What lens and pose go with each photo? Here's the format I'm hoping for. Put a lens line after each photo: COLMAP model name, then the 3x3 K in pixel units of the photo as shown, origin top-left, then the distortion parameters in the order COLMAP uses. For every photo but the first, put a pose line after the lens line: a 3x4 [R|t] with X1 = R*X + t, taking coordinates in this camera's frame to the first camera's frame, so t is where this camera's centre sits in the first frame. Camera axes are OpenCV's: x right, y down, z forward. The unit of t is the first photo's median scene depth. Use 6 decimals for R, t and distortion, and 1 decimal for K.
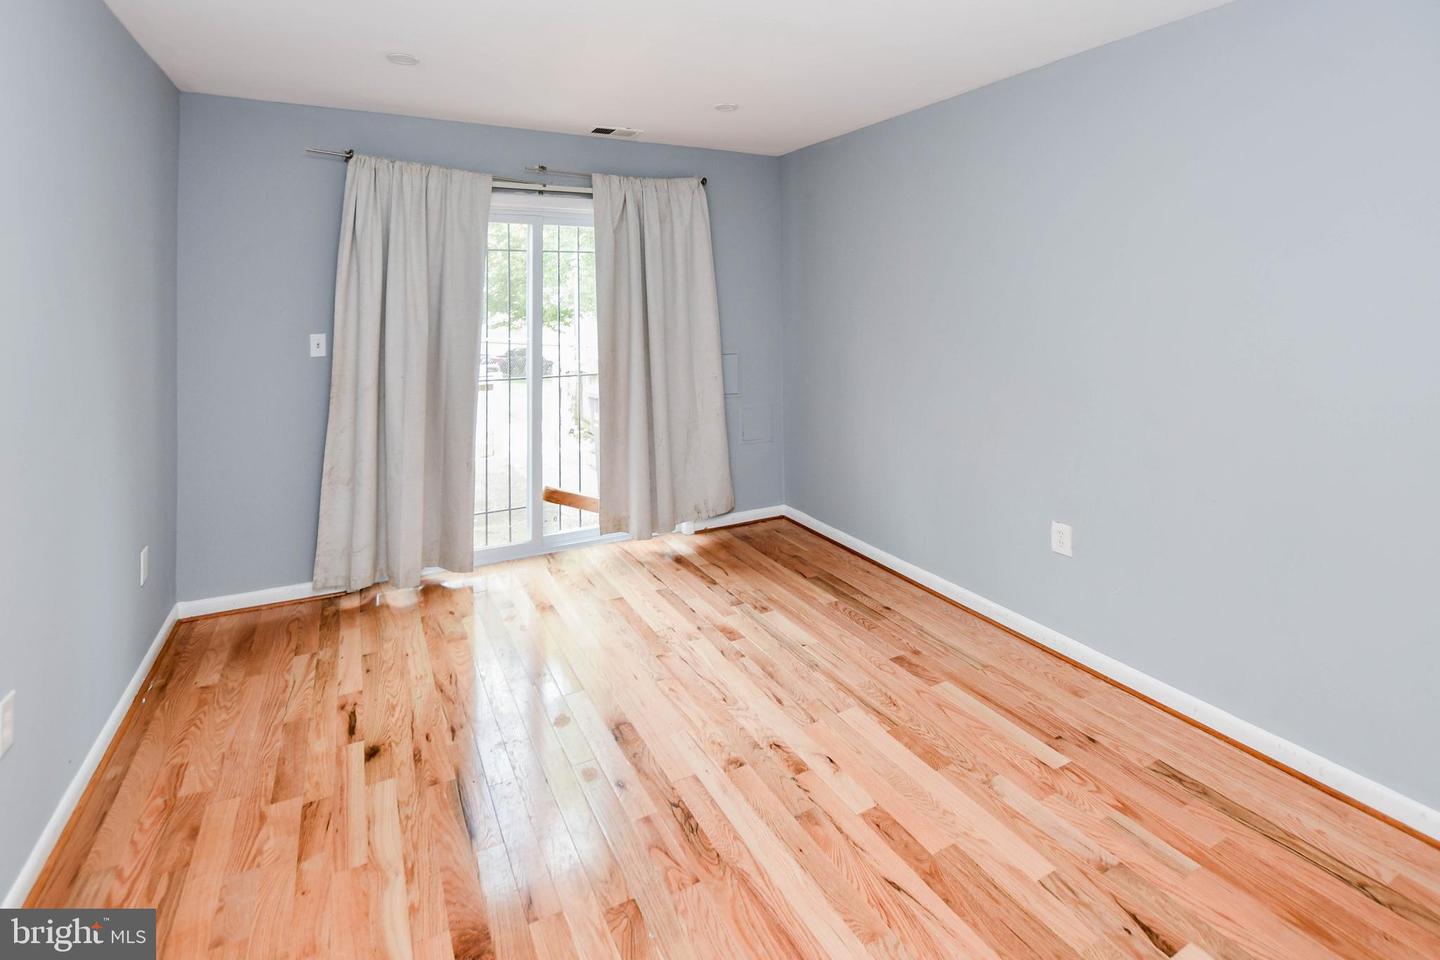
lens RADIAL K [[689.3, 0, 720.0], [0, 689.3, 480.0], [0, 0, 1]] dist [-0.002150, -0.000361]
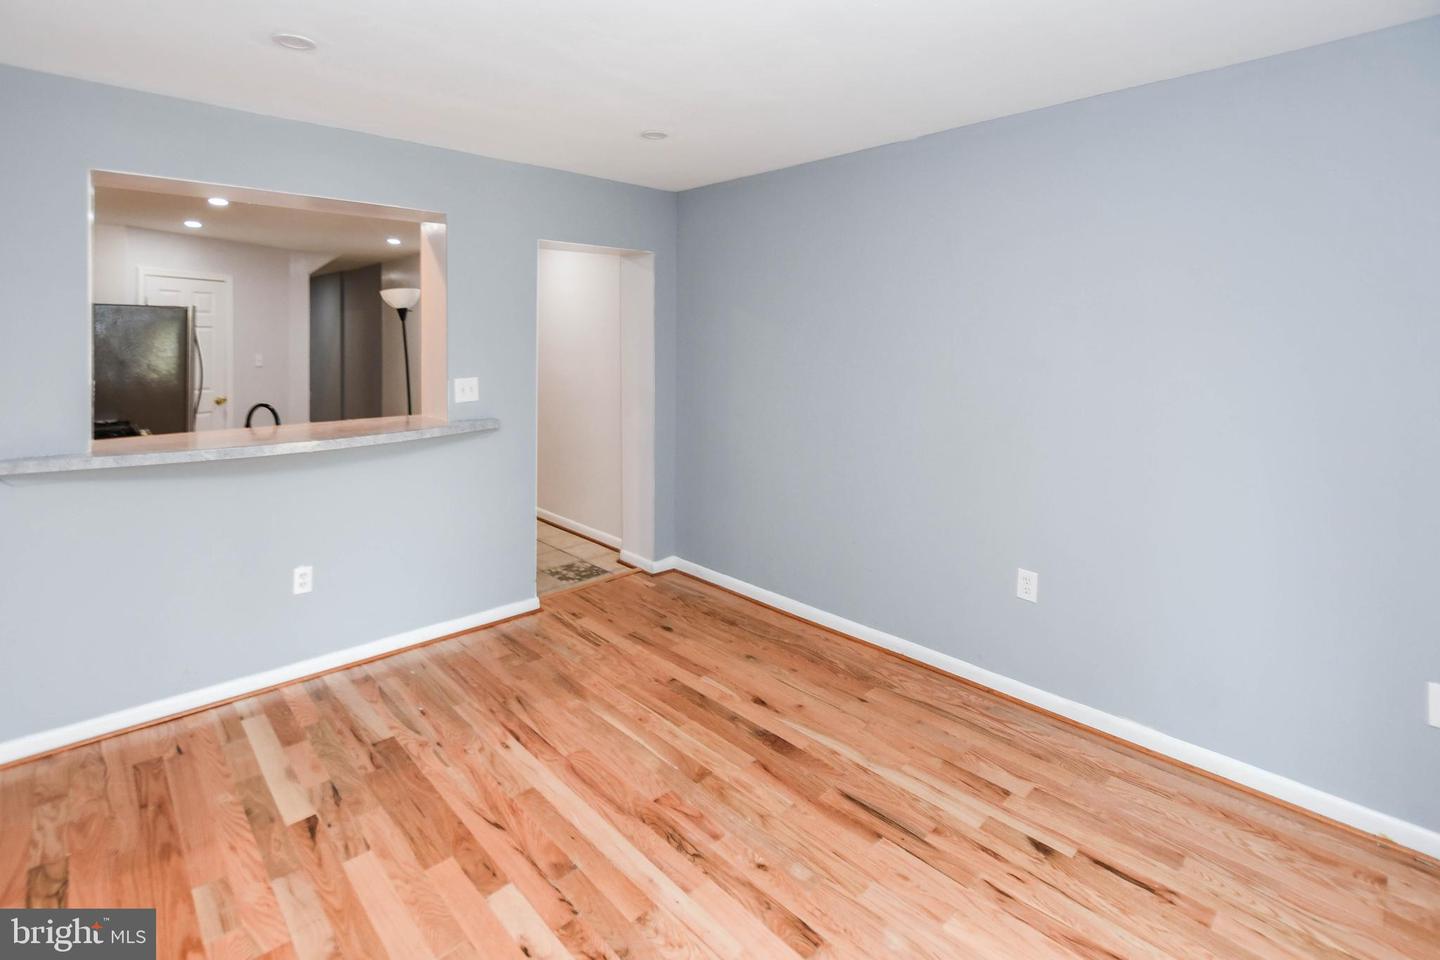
lens RADIAL K [[689.3, 0, 720.0], [0, 689.3, 480.0], [0, 0, 1]] dist [-0.002150, -0.000361]
pose [[-0.963749, 0.057109, -0.260626, 0.143306], [-0.065861, 0.895675, 0.439805, -0.505345], [0.258553, 0.441027, -0.859445, 1.753067]]
